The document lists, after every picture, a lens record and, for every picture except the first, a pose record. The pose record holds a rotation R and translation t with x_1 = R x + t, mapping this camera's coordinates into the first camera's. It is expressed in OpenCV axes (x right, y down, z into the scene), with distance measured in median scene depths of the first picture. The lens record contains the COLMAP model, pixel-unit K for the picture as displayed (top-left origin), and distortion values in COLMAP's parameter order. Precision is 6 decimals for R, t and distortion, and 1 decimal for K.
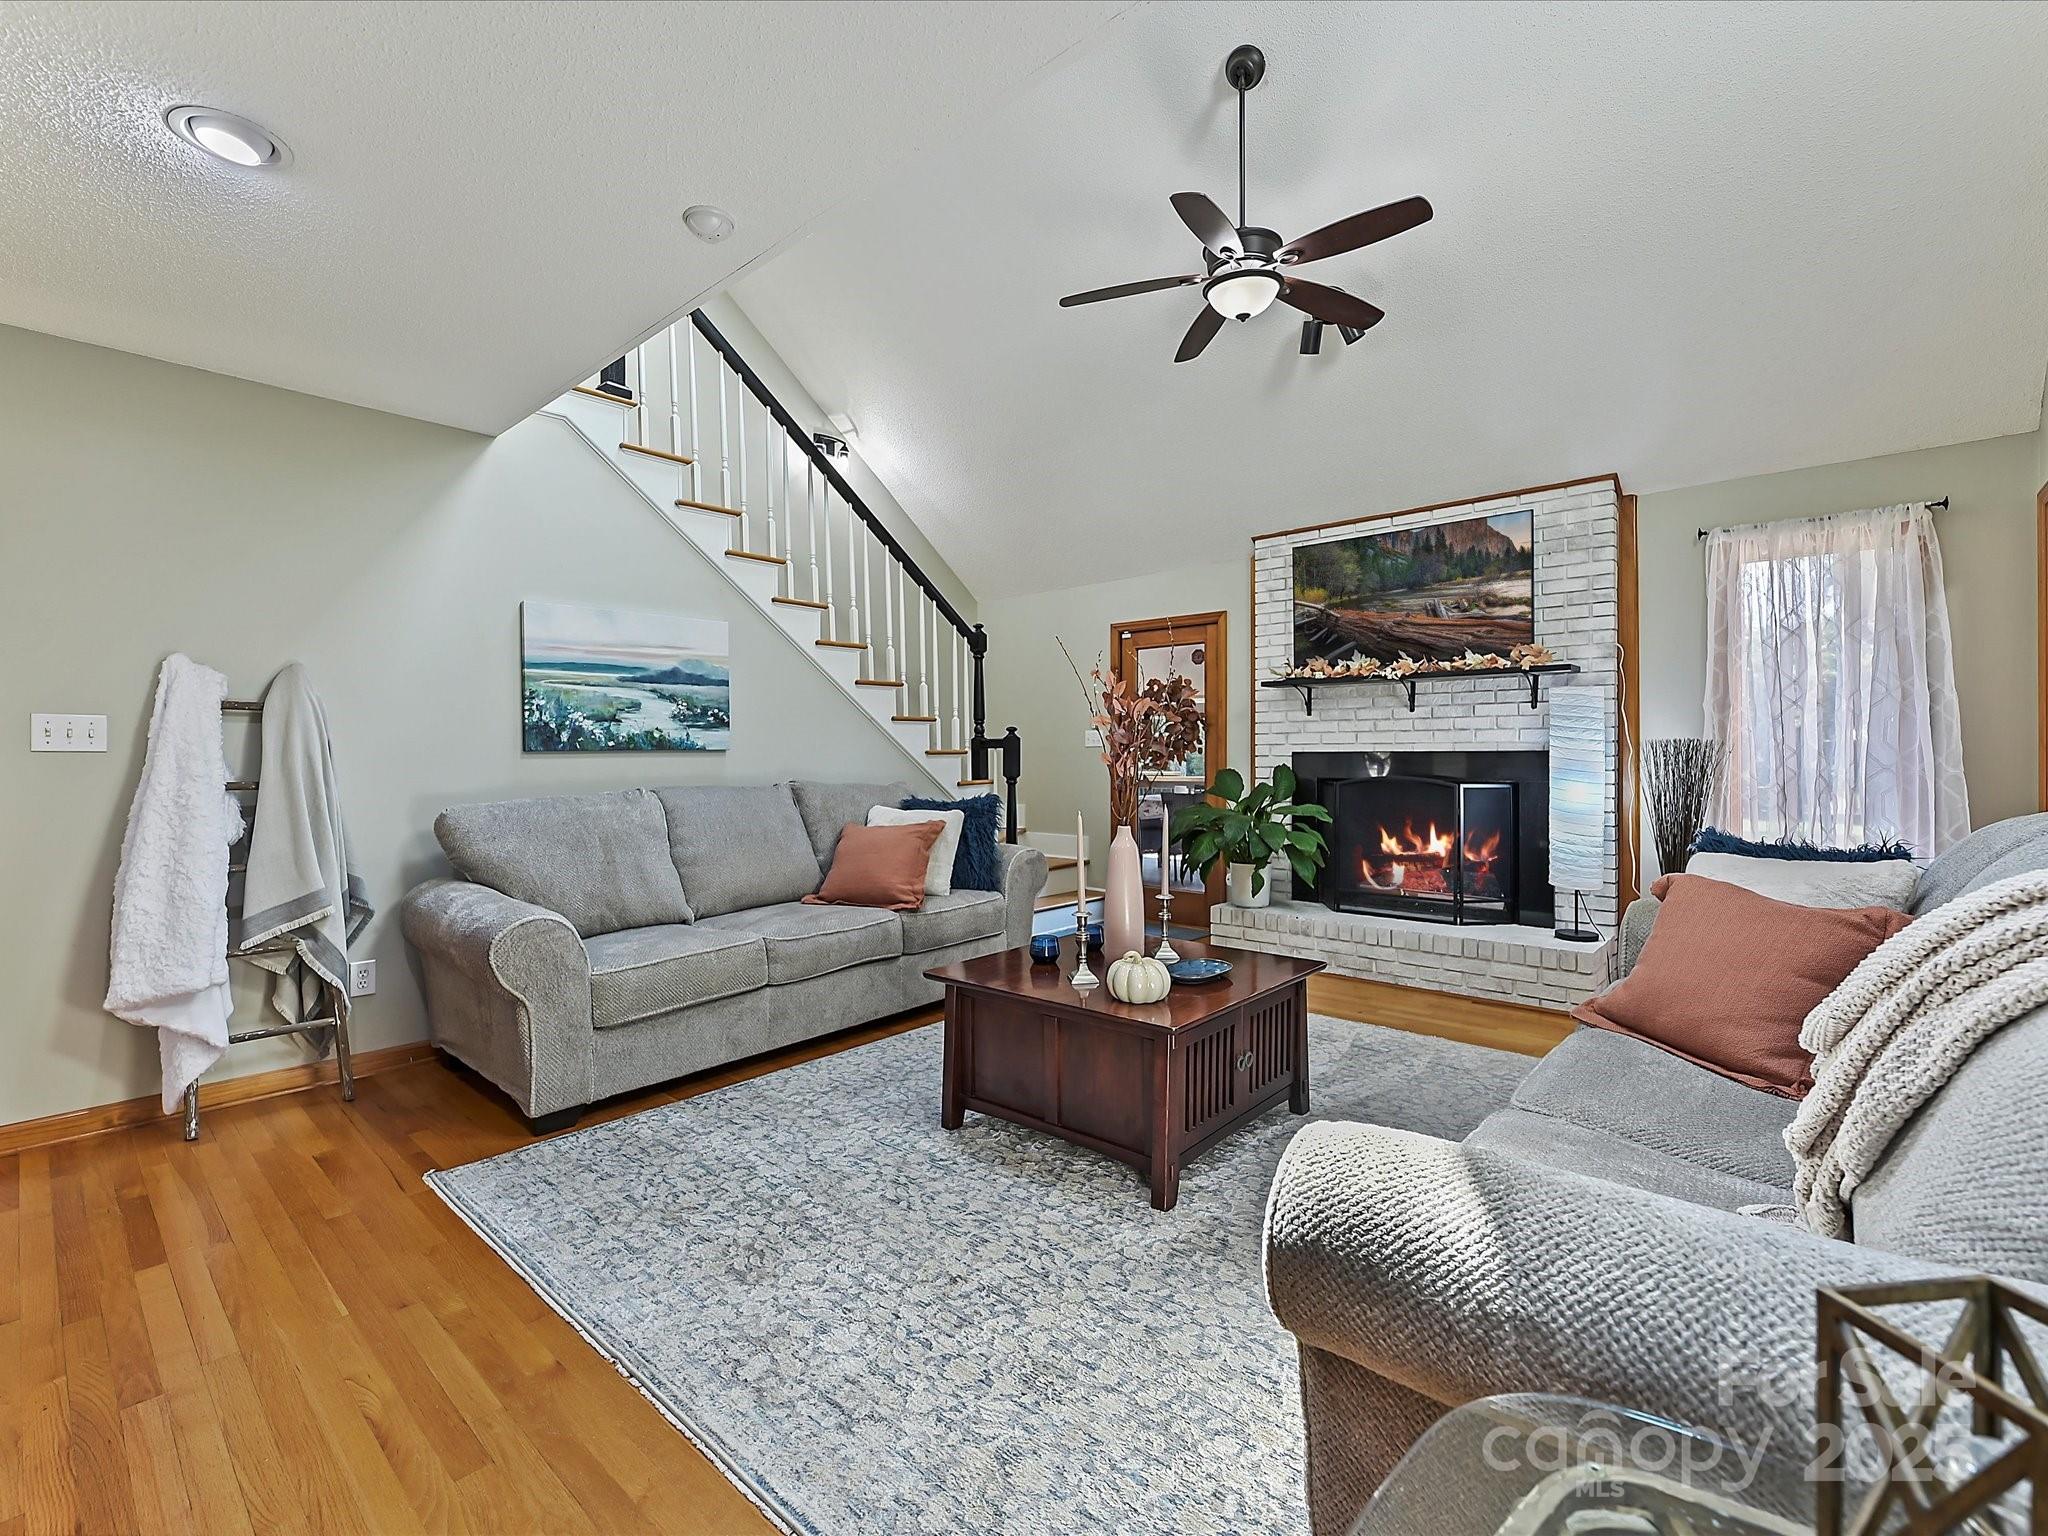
lens RADIAL K [[940.7, 0, 1020.8], [0, 940.7, 756.2], [0, 0, 1]] dist [-0.000260, -0.000371]
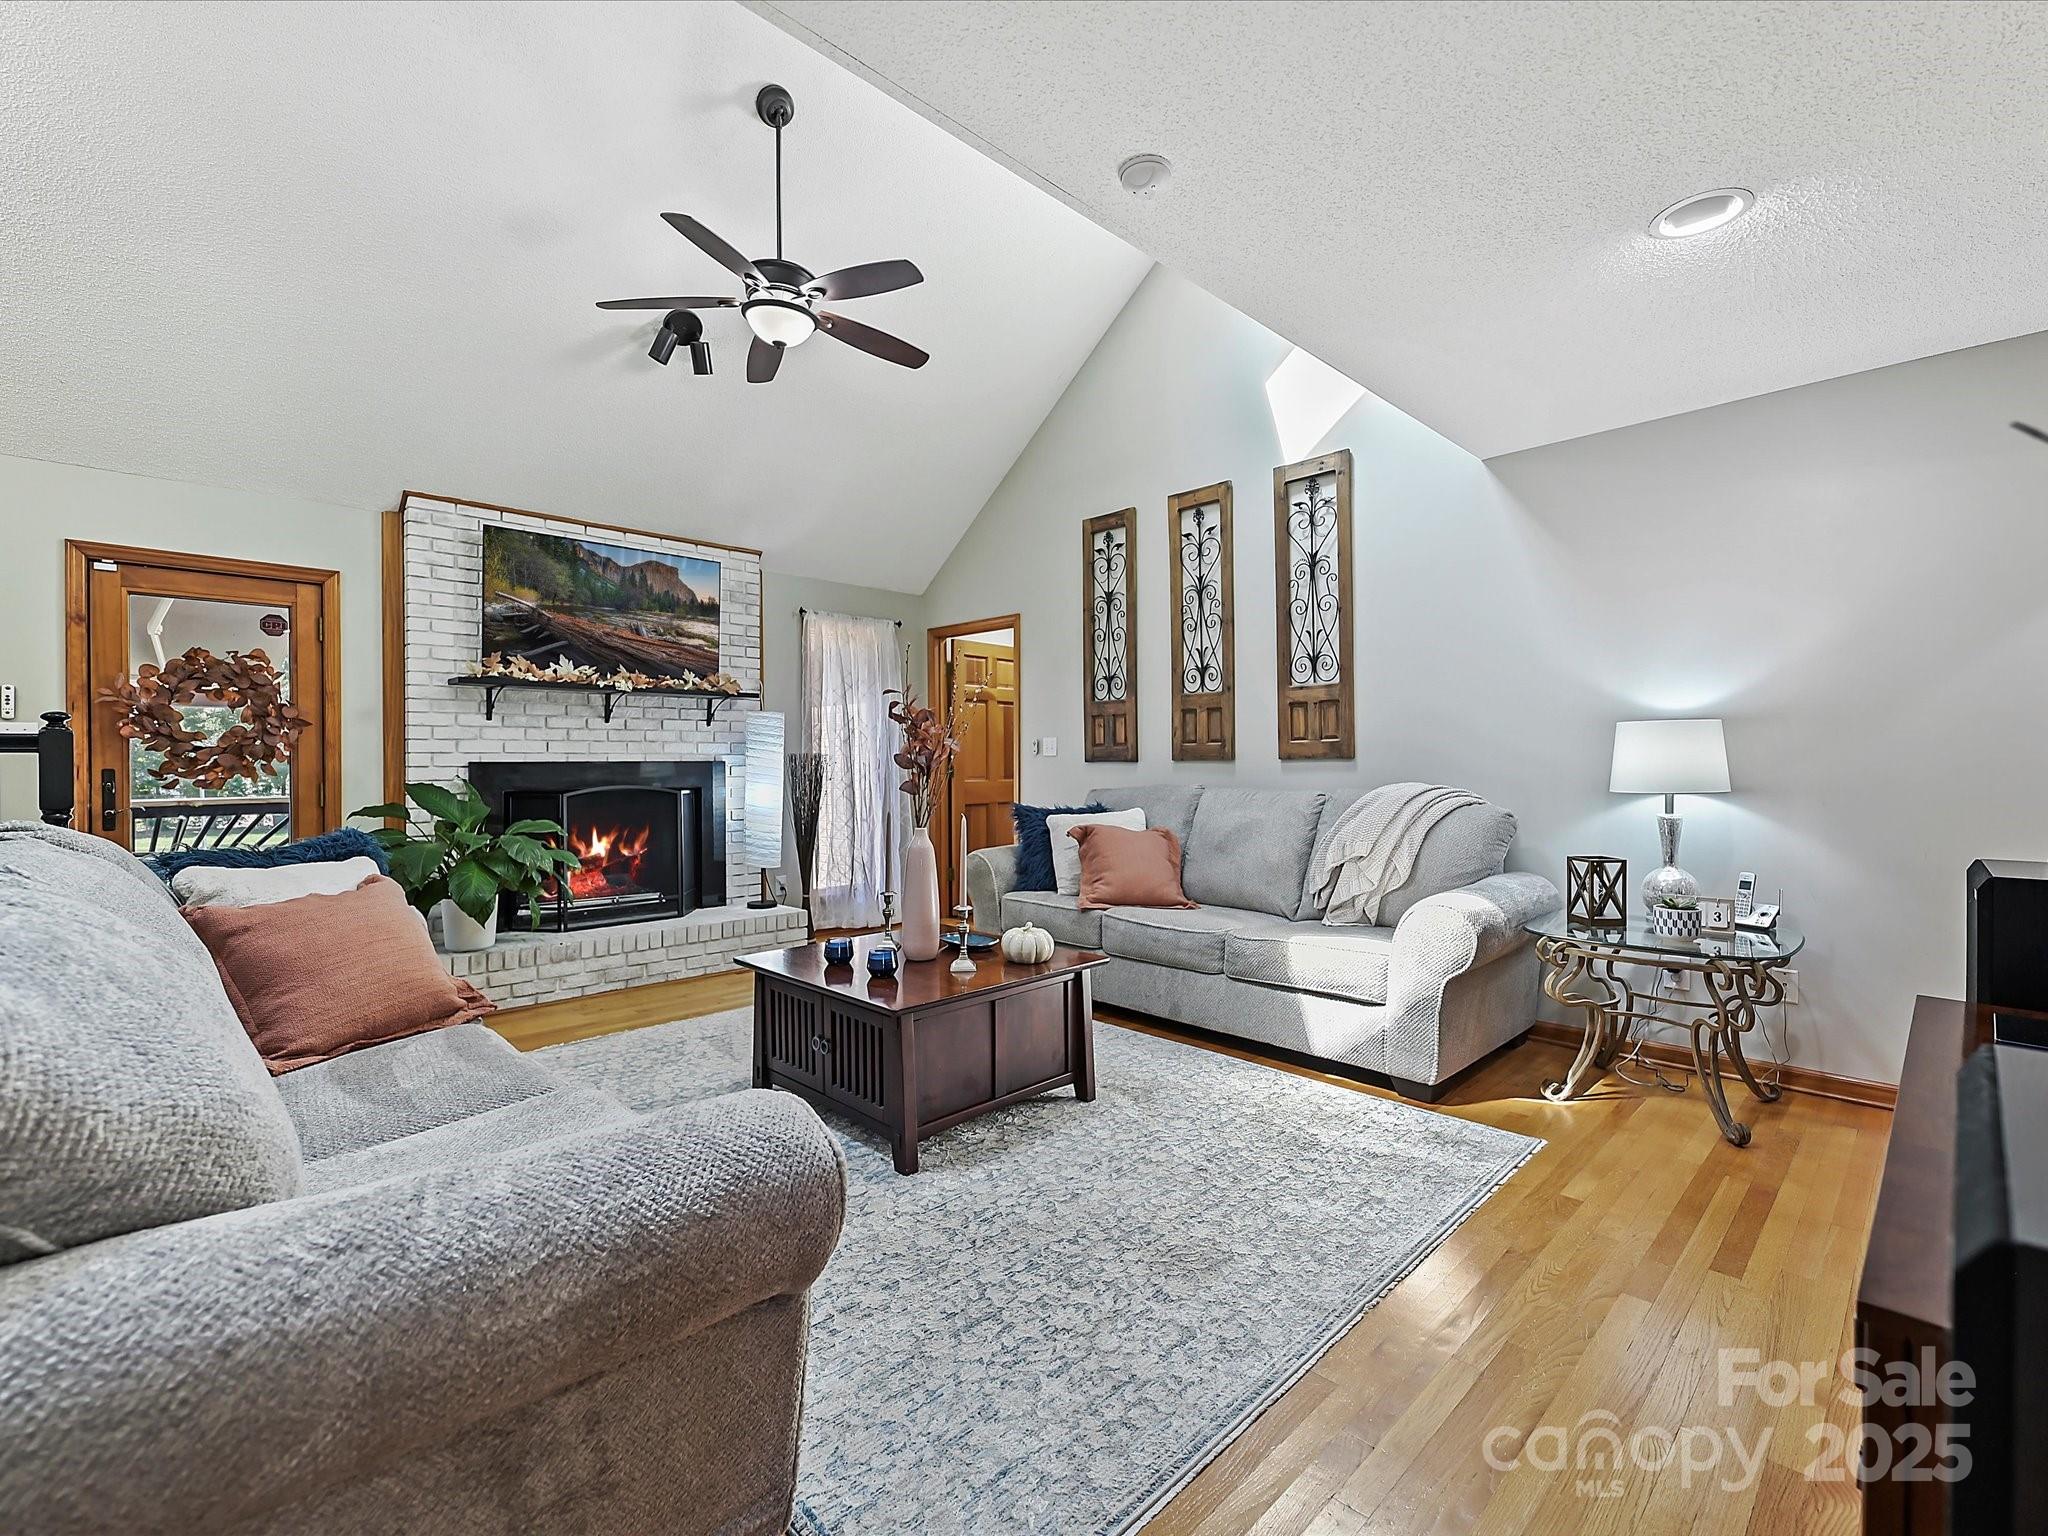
lens RADIAL K [[923.8, 0, 1024.0], [0, 923.8, 768.0], [0, 0, 1]] dist [0.001064, 0.000485]
pose [[0.047295, -0.004824, 0.998869, -0.572772], [0.004846, 0.999978, 0.004600, -0.000350], [-0.998869, 0.004623, 0.047318, 0.502670]]
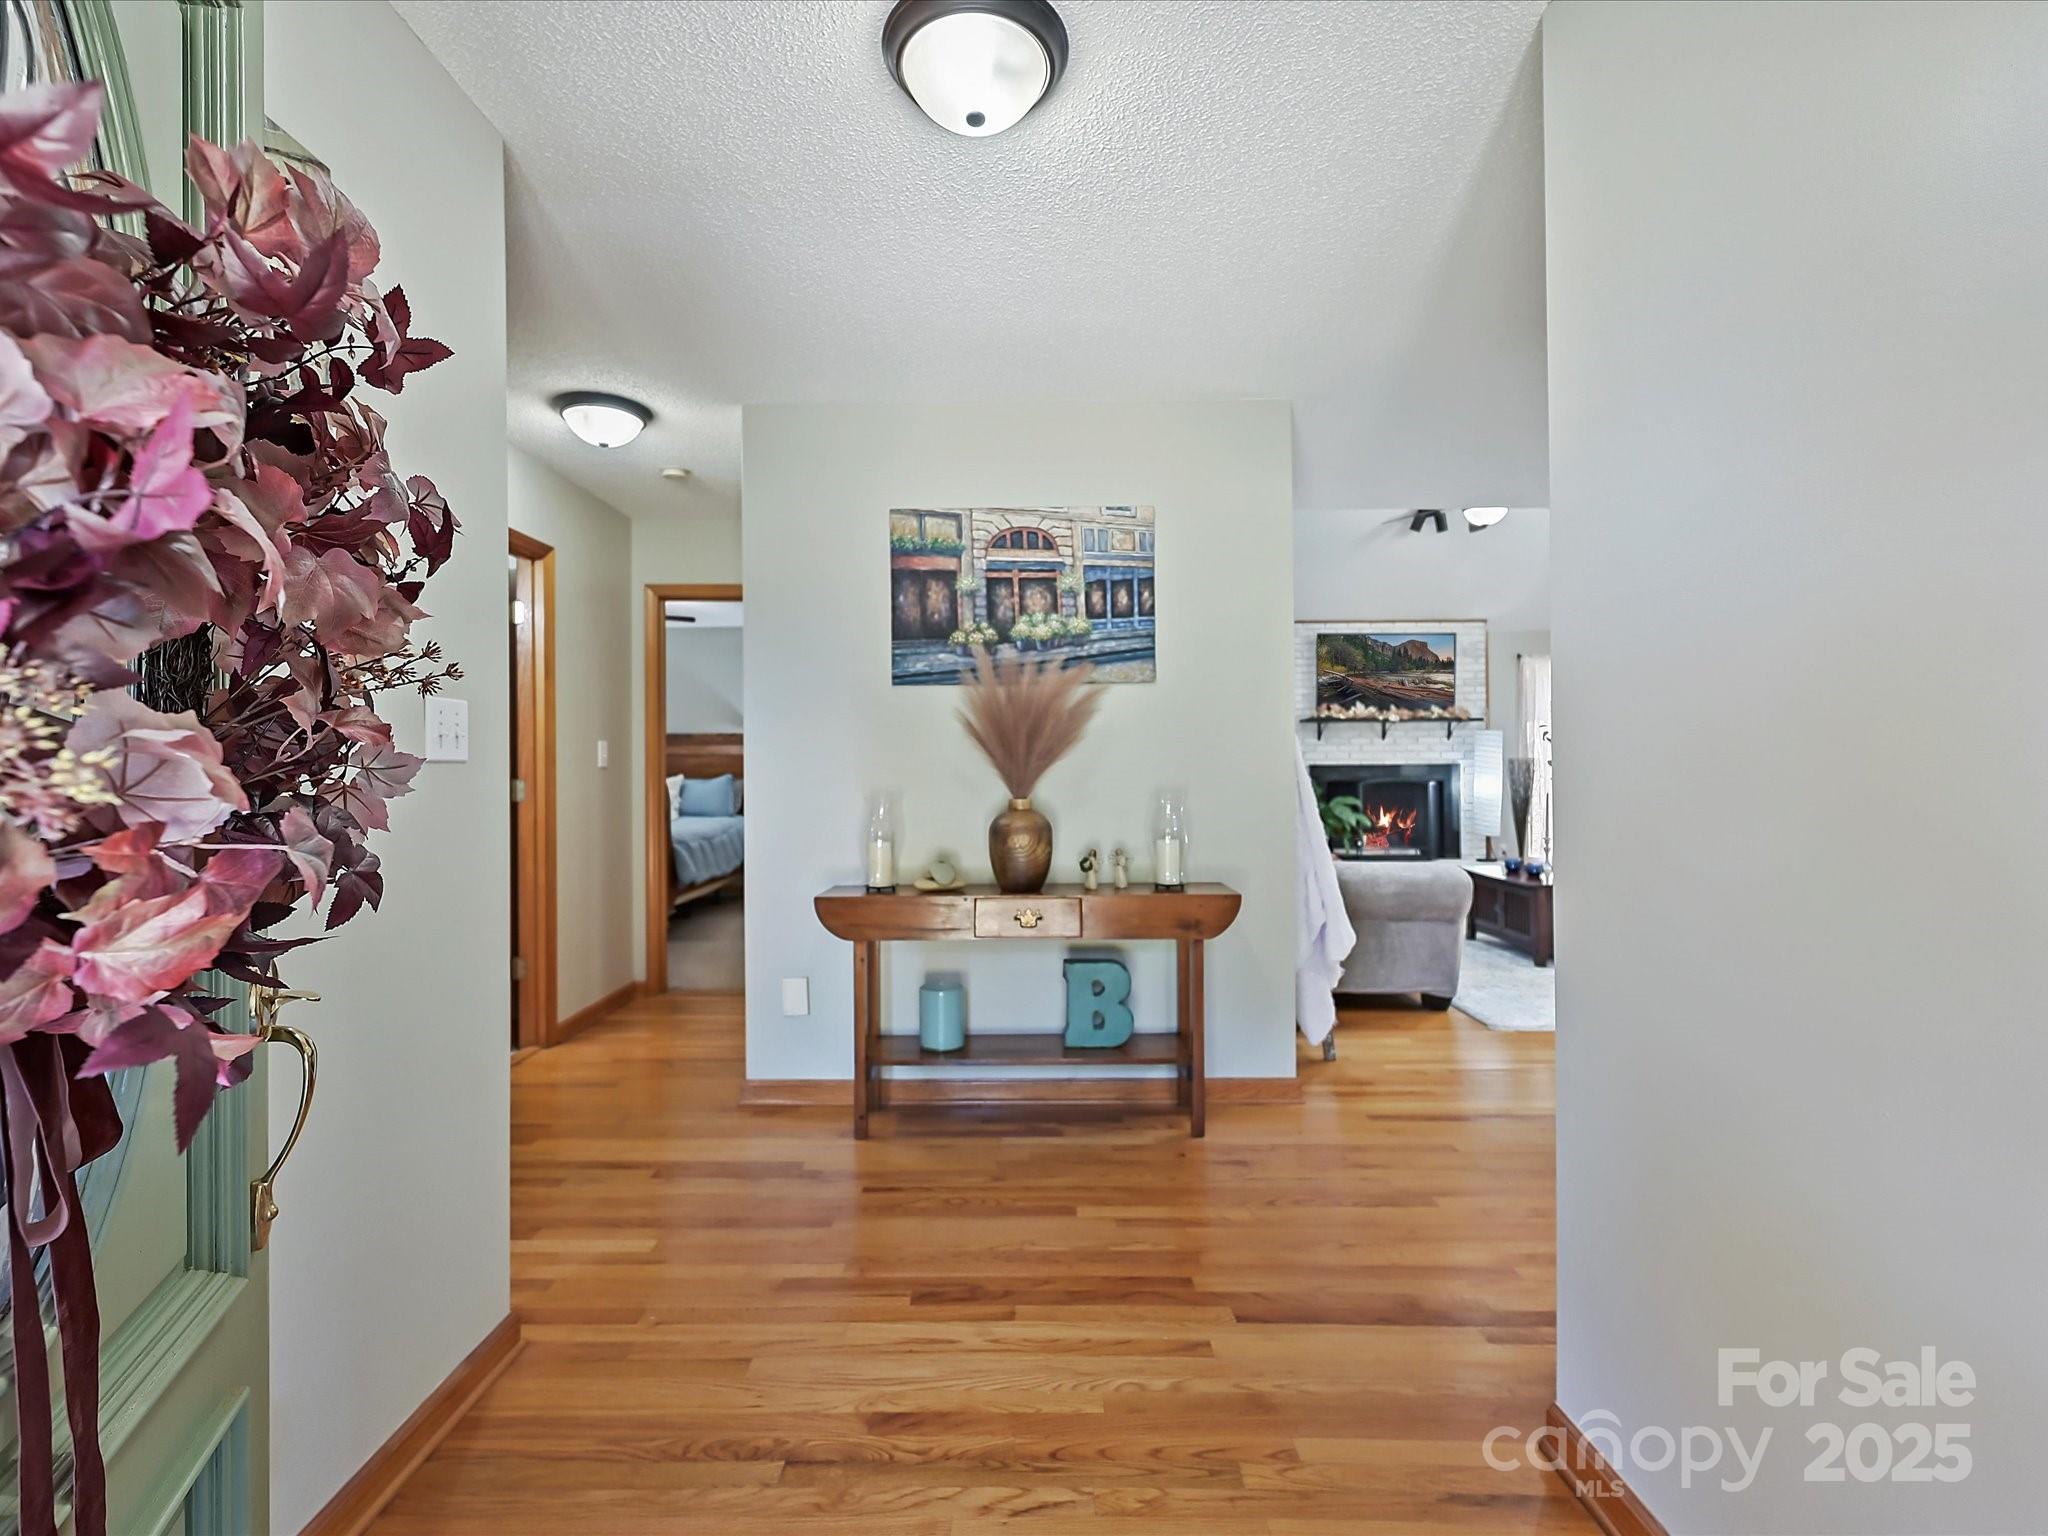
lens RADIAL K [[923.8, 0, 1024.0], [0, 923.8, 768.0], [0, 0, 1]] dist [0.001064, 0.000485]
pose [[0.733180, -0.003832, 0.680024, -1.193275], [0.006425, 0.999979, -0.001292, -0.000086], [-0.680005, 0.005316, 0.733189, 0.225730]]
